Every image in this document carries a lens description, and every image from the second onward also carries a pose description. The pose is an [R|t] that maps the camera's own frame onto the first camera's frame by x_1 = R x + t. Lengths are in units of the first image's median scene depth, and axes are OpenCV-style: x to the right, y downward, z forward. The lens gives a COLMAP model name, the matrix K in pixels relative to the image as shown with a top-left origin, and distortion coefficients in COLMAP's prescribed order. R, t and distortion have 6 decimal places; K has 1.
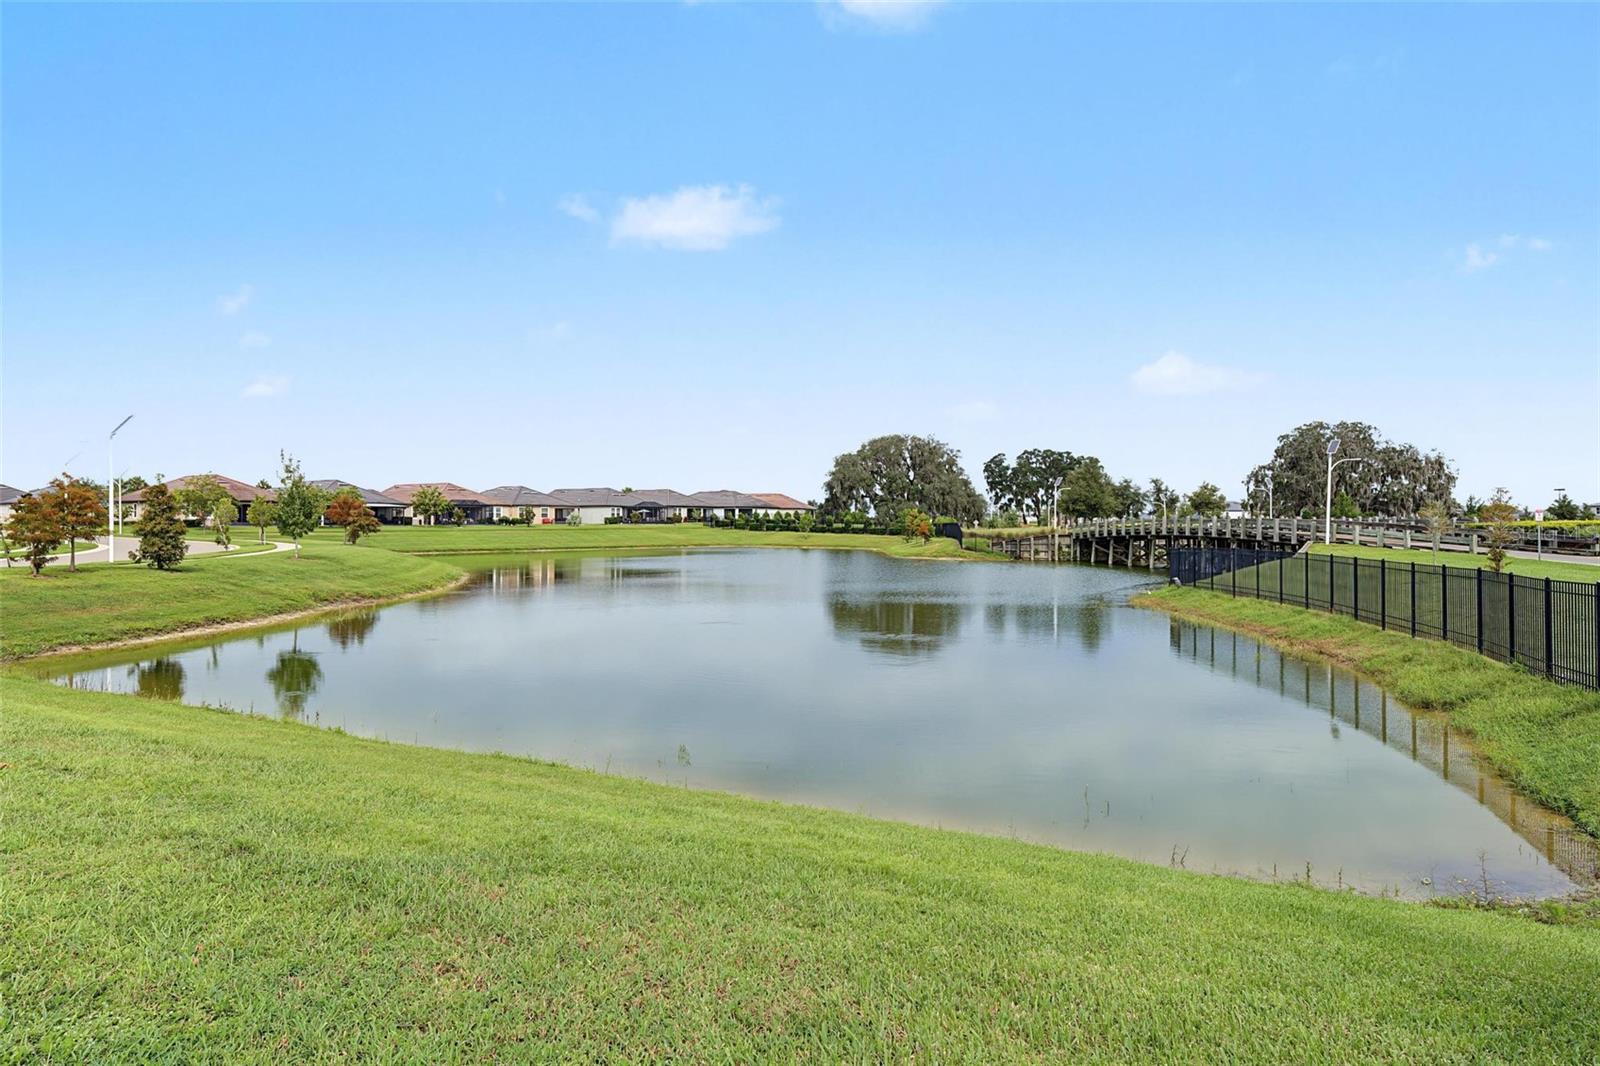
lens RADIAL K [[927.7, 0, 794.7], [0, 927.7, 528.9], [0, 0, 1]] dist [0.003619, 0.000423]
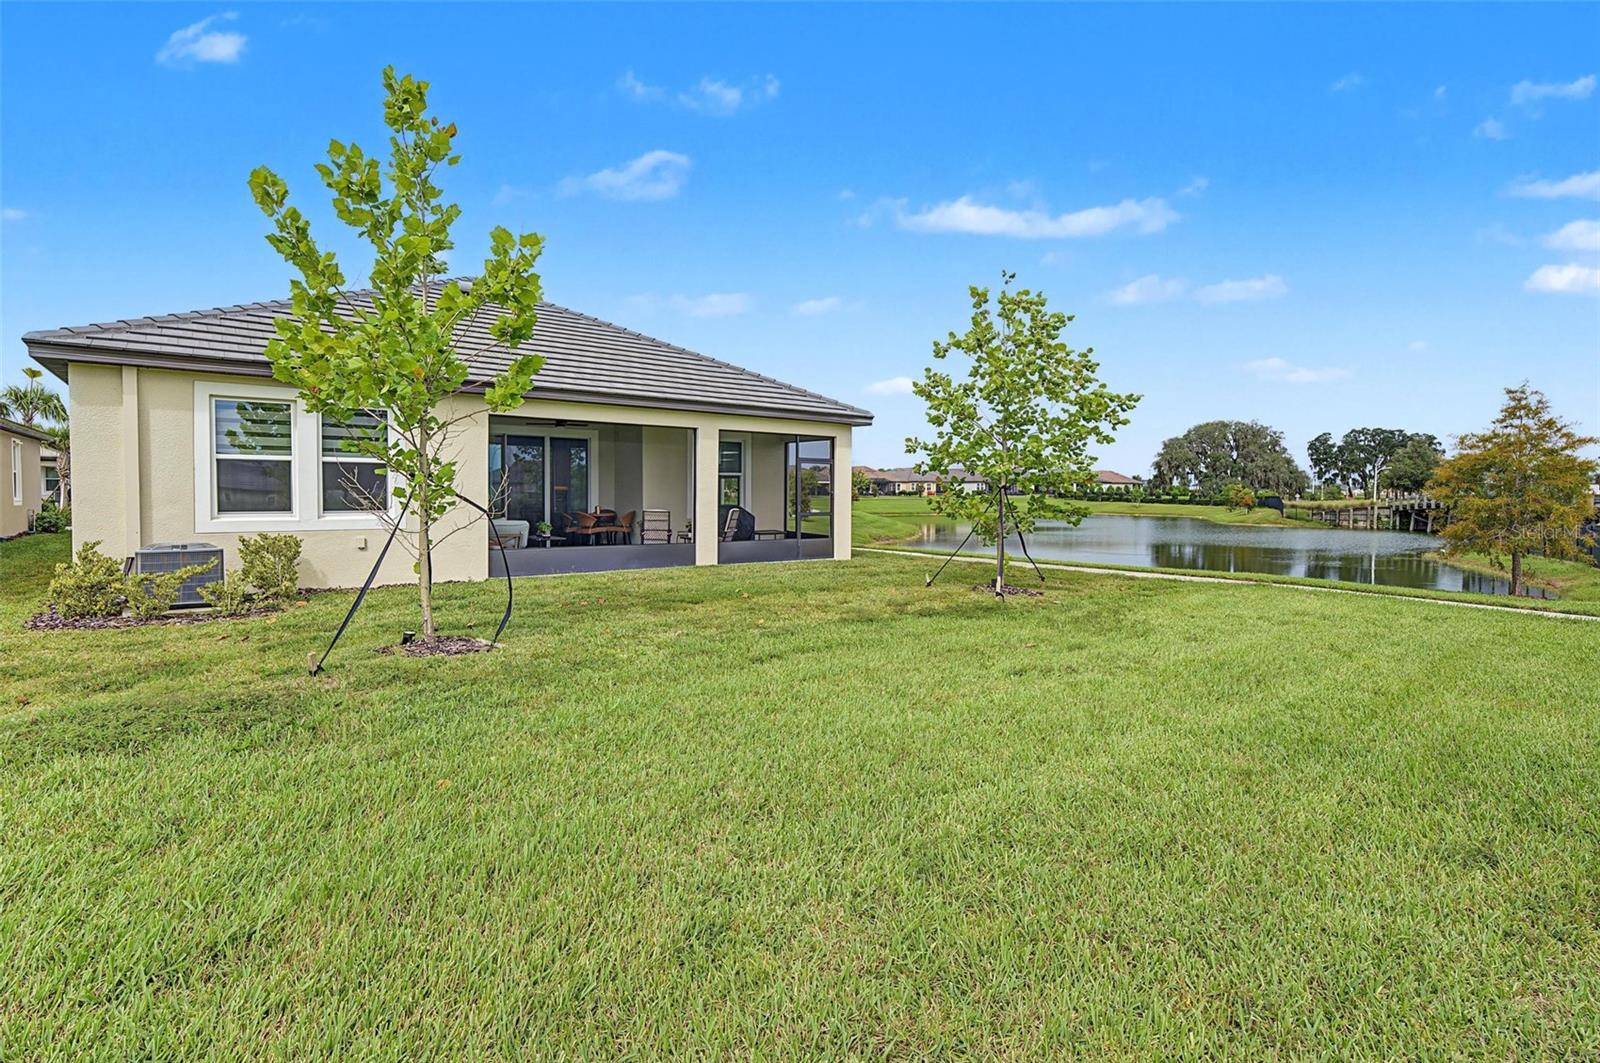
lens RADIAL K [[769.6, 0, 791.0], [0, 769.6, 523.0], [0, 0, 1]] dist [0.000300, -0.000039]
pose [[0.924533, 0.017547, -0.380698, -0.021570], [-0.005226, 0.999429, 0.033372, -0.001233], [0.381066, -0.028864, 0.924097, -0.121757]]
